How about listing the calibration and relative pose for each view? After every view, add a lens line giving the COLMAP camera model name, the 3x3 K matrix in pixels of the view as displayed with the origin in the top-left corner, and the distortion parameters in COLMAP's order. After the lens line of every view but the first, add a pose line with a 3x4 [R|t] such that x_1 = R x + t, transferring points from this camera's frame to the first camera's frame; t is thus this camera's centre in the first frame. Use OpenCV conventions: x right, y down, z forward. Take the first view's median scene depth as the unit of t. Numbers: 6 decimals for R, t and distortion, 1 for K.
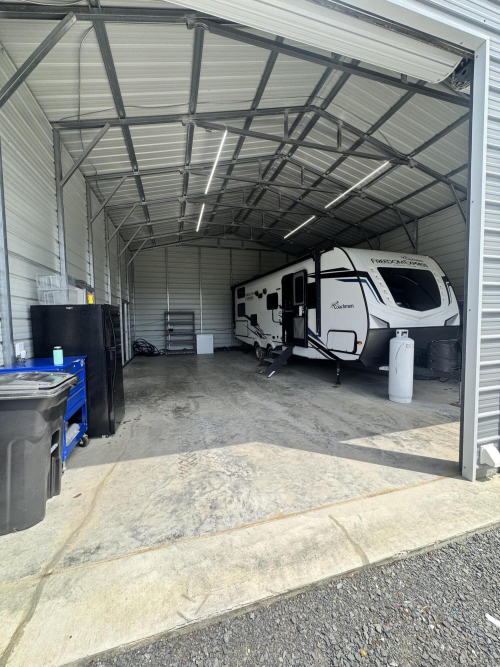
lens RADIAL K [[264.5, 0, 251.5], [0, 264.5, 331.7], [0, 0, 1]] dist [-0.008991, 0.000384]
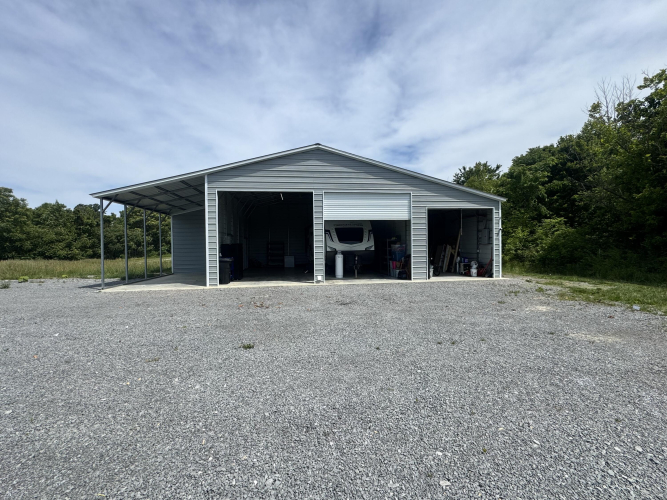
lens RADIAL K [[290.5, 0, 333.4], [0, 290.5, 240.3], [0, 0, 1]] dist [-0.003431, -0.000003]
pose [[0.987512, -0.003559, -0.157501, 0.861441], [-0.006788, 0.997855, -0.065106, 0.065222], [0.157394, 0.065362, 0.985370, -1.724882]]
